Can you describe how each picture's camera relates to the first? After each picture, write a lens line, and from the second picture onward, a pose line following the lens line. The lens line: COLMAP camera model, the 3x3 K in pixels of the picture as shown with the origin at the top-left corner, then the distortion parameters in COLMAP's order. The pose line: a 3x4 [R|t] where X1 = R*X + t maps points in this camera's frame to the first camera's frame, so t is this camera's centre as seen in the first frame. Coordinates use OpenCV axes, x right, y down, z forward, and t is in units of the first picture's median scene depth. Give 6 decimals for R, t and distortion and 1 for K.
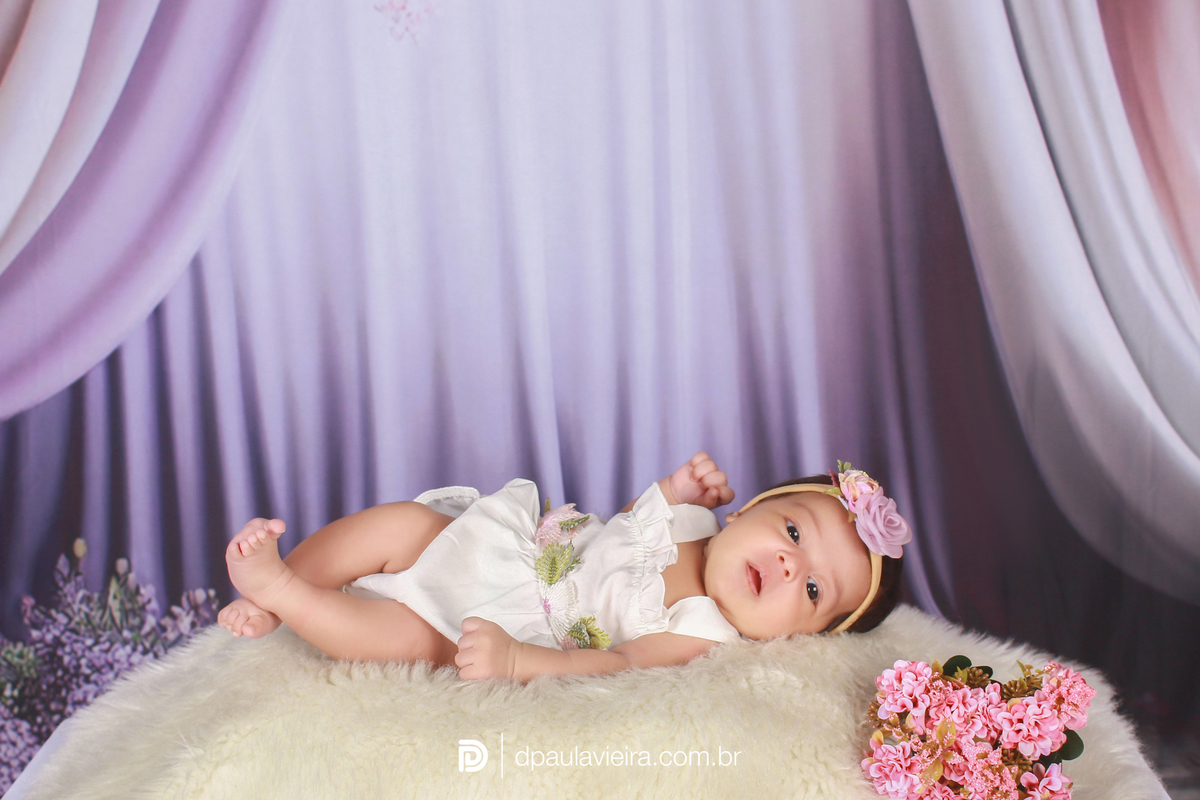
lens RADIAL K [[1640.3, 0, 602.7], [0, 1640.3, 380.1], [0, 0, 1]] dist [0.008180, 0.037566]
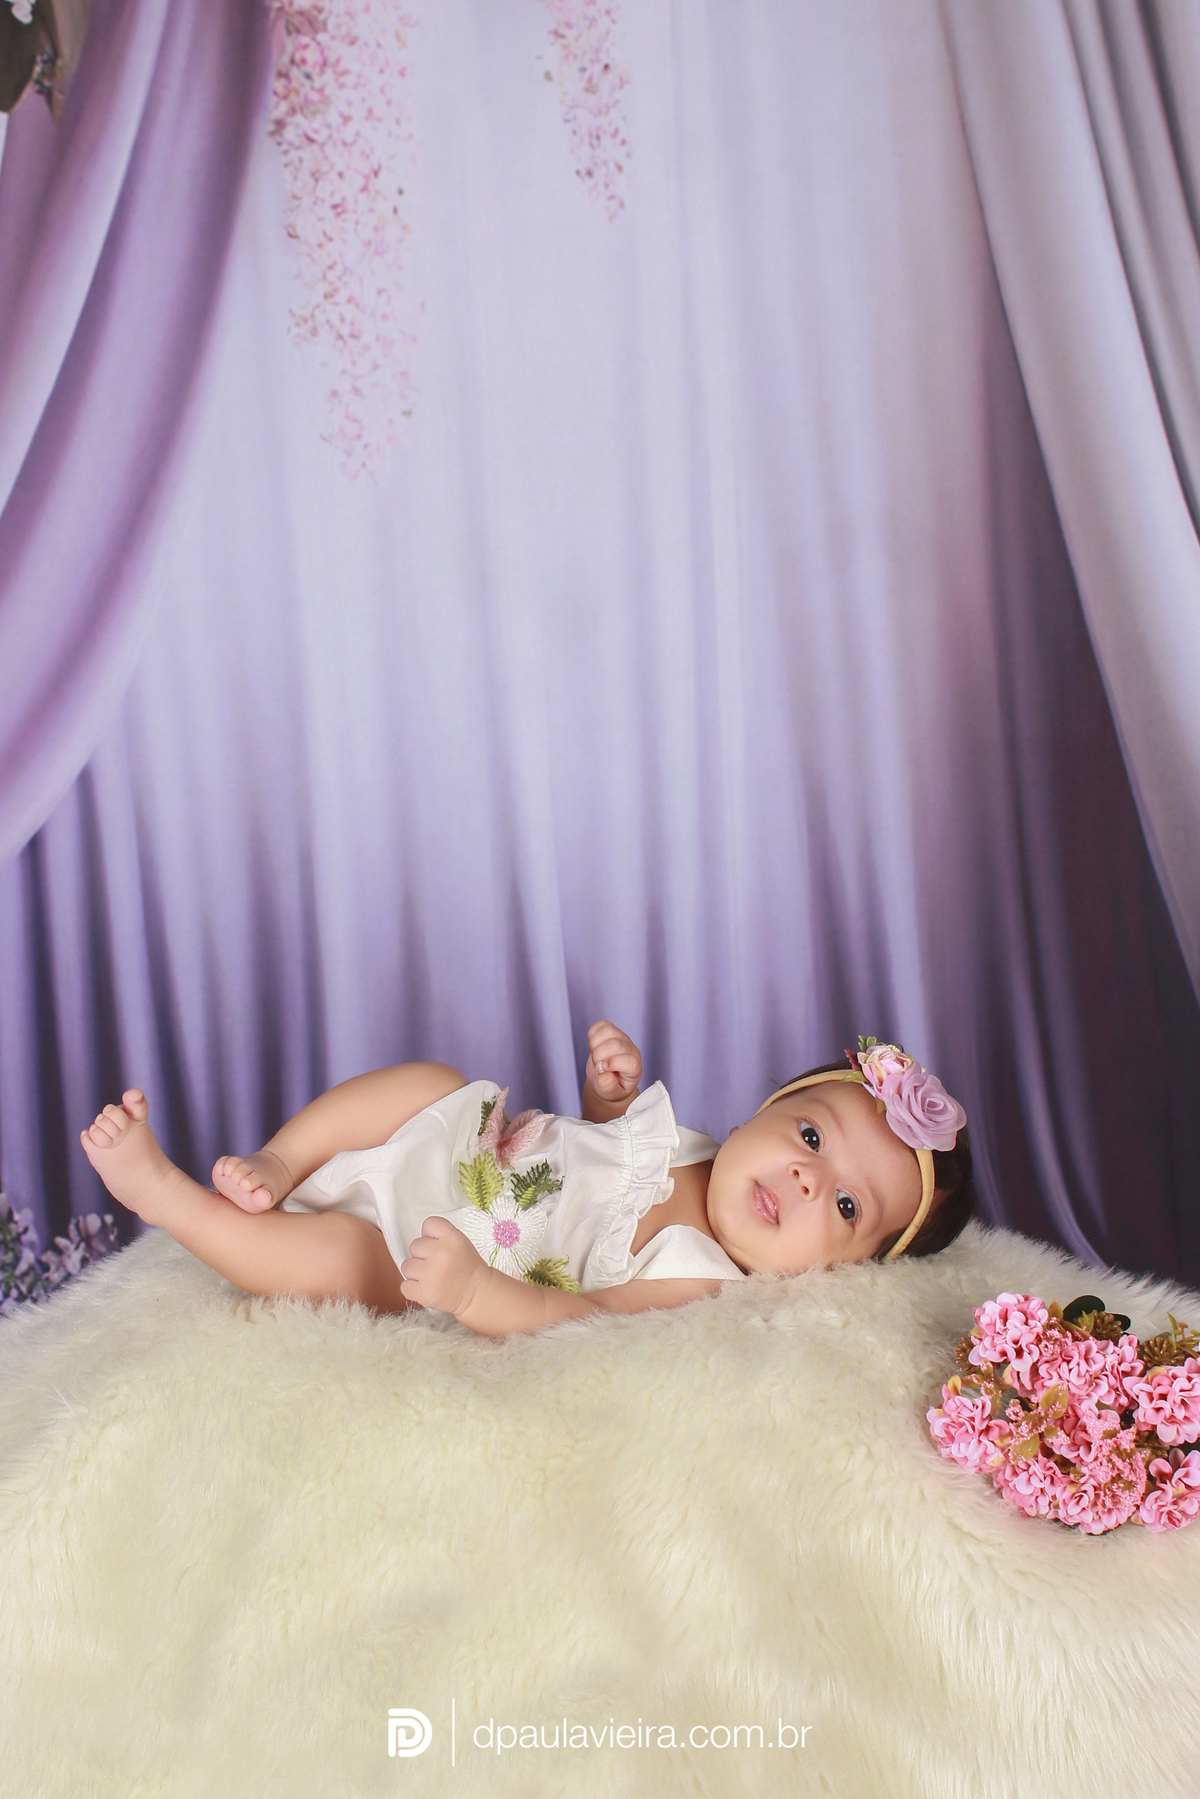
lens RADIAL K [[2459.1, 0, 600.0], [0, 2459.1, 899.5], [0, 0, 1]] dist [0.008180, 0.037566]
pose [[0.998941, -0.004708, -0.045772, 0.039515], [0.004206, 0.999930, -0.011047, -0.002541], [0.045820, 0.010843, 0.998891, -0.116497]]
